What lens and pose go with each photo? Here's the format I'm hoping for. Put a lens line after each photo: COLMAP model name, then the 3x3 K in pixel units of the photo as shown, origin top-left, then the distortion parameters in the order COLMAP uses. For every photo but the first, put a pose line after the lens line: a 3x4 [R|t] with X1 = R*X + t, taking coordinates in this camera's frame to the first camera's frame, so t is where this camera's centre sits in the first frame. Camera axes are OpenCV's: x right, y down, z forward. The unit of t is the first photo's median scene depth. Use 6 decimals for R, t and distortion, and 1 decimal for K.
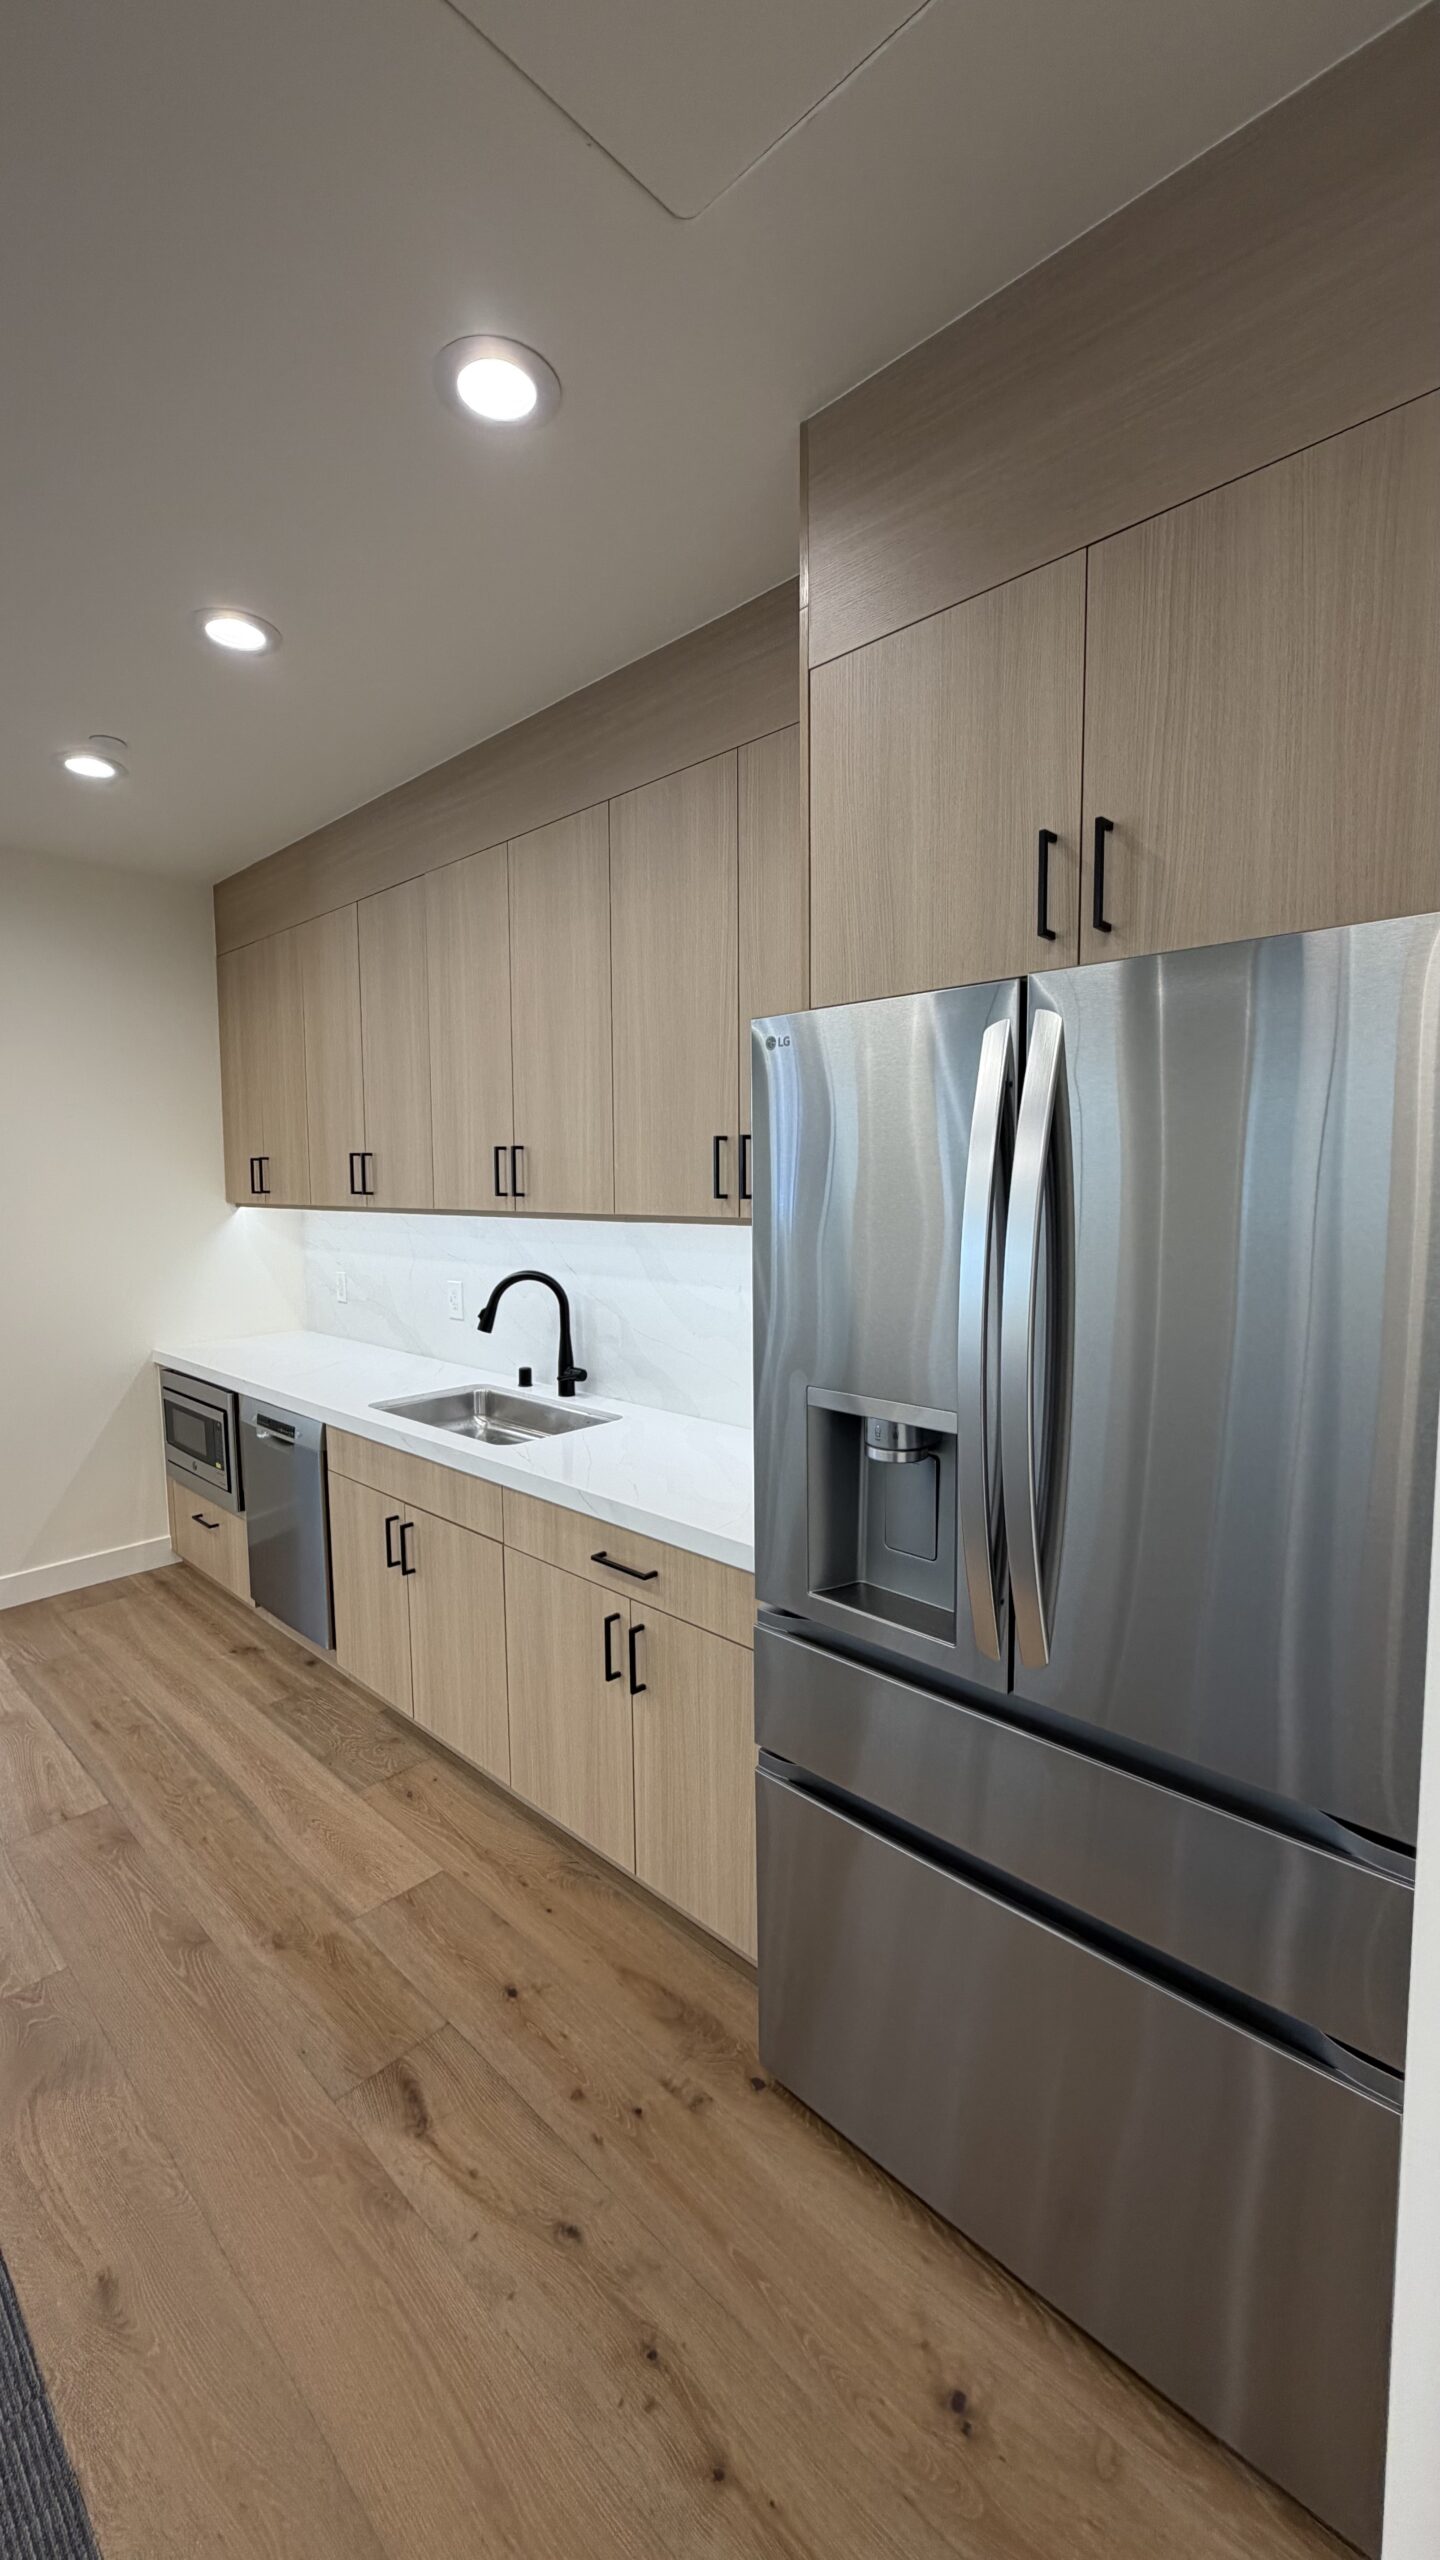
lens RADIAL K [[1012.6, 0, 718.5], [0, 1012.6, 1268.4], [0, 0, 1]] dist [-0.001739, 0.000221]
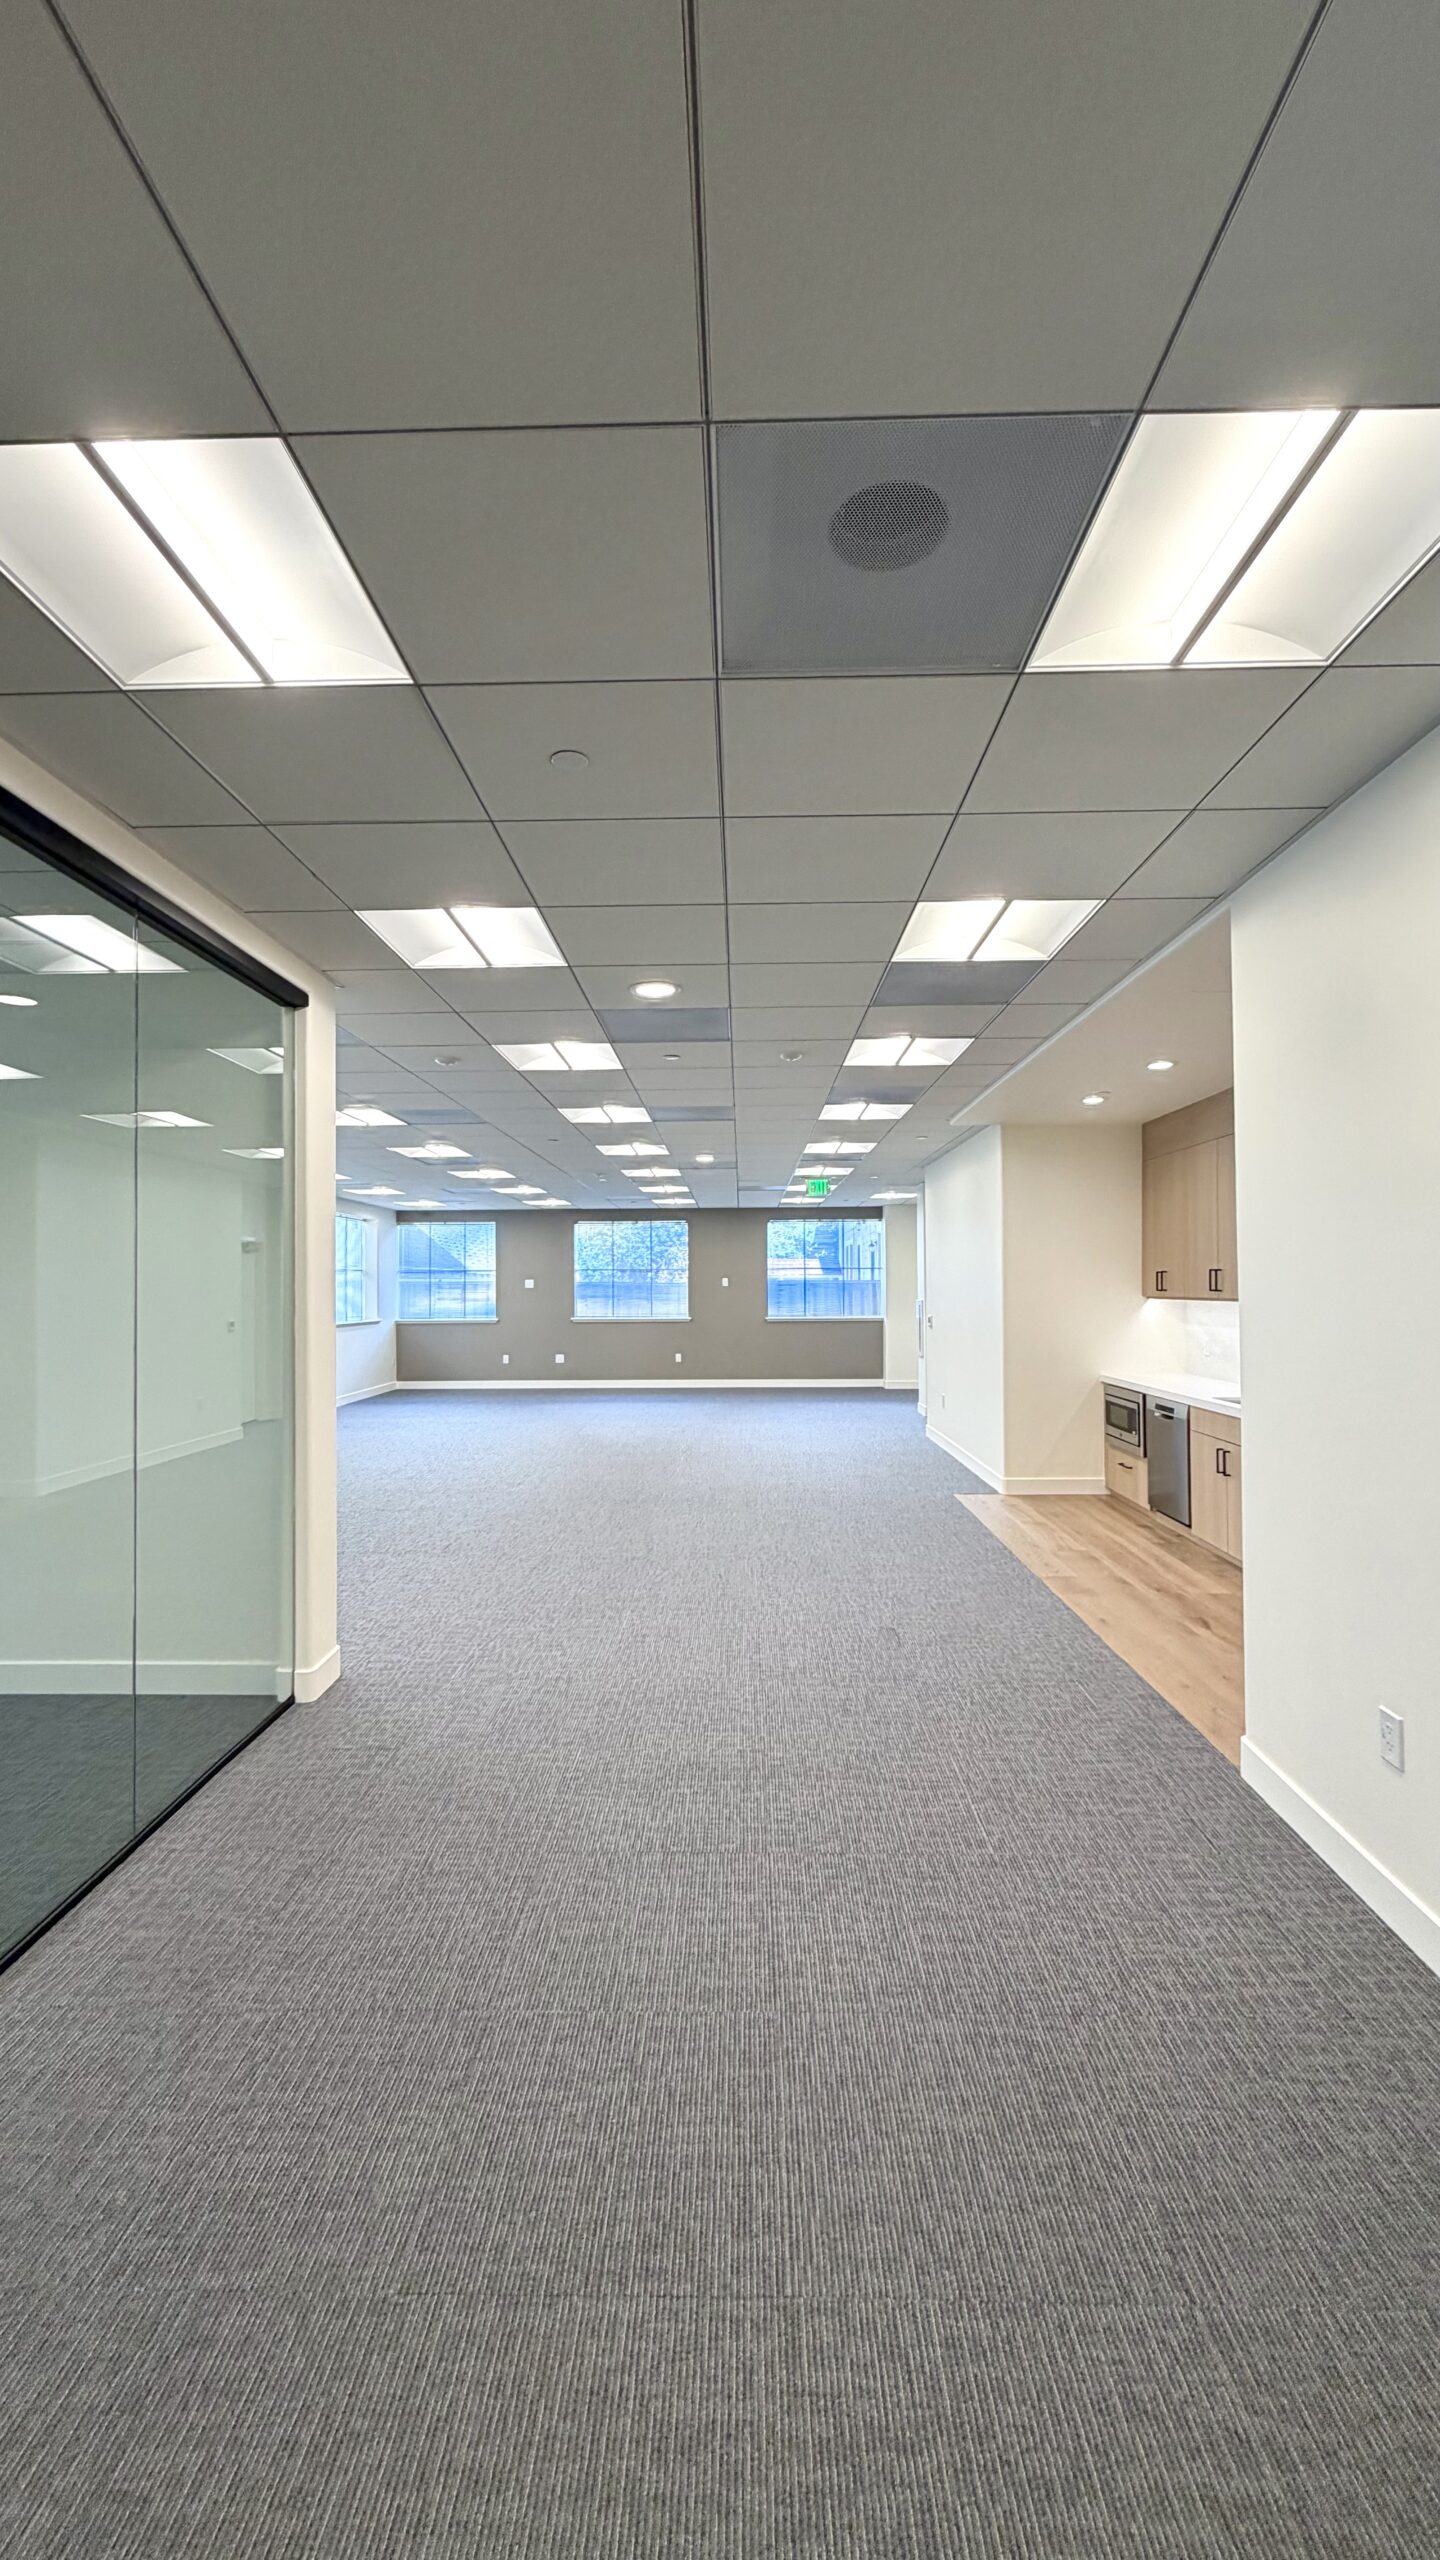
lens RADIAL K [[1012.6, 0, 715.7], [0, 1012.6, 1286.7], [0, 0, 1]] dist [-0.001739, 0.000221]
pose [[0.669149, 0.000184, -0.743128, 0.421657], [-0.061980, 0.996530, -0.055563, 0.080047], [0.740539, 0.083239, 0.666838, -0.934880]]
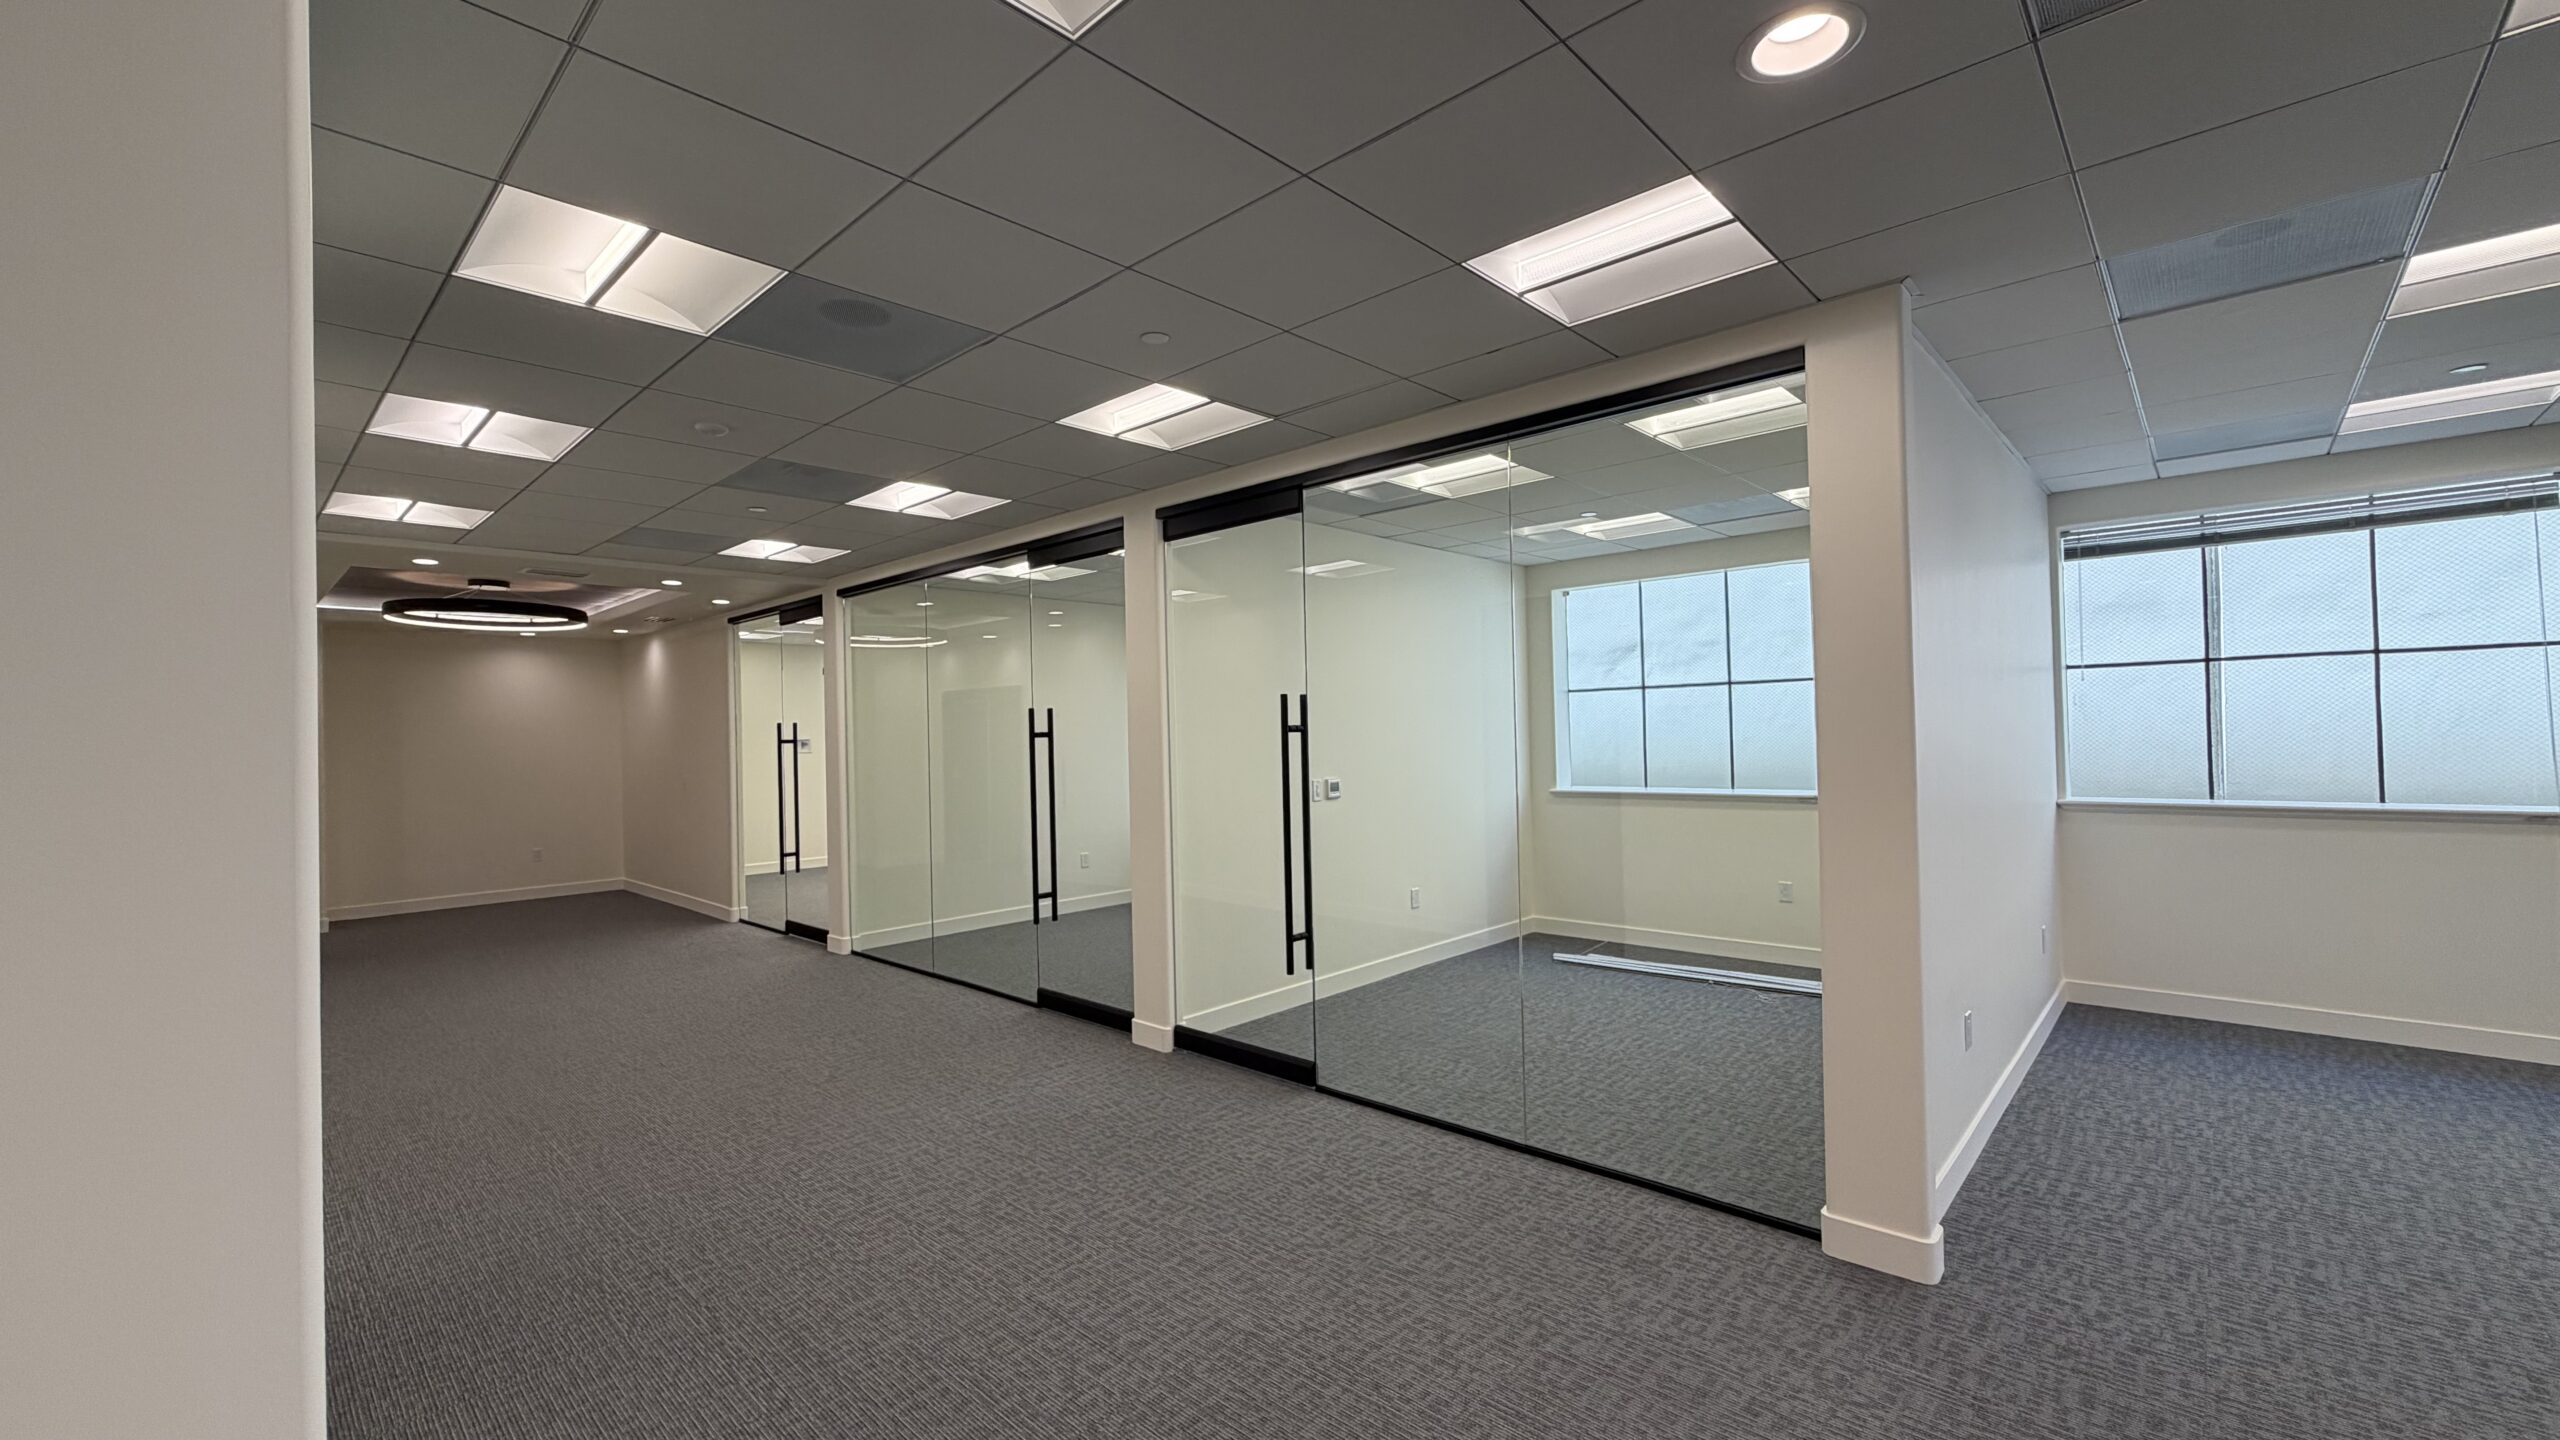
lens RADIAL K [[1012.6, 0, 1268.9], [0, 1012.6, 720.9], [0, 0, 1]] dist [-0.001739, 0.000221]
pose [[-0.999622, 0.027278, -0.003323, -0.253260], [0.026951, 0.996804, 0.075204, -0.034745], [0.005364, 0.075086, -0.997163, 0.377556]]
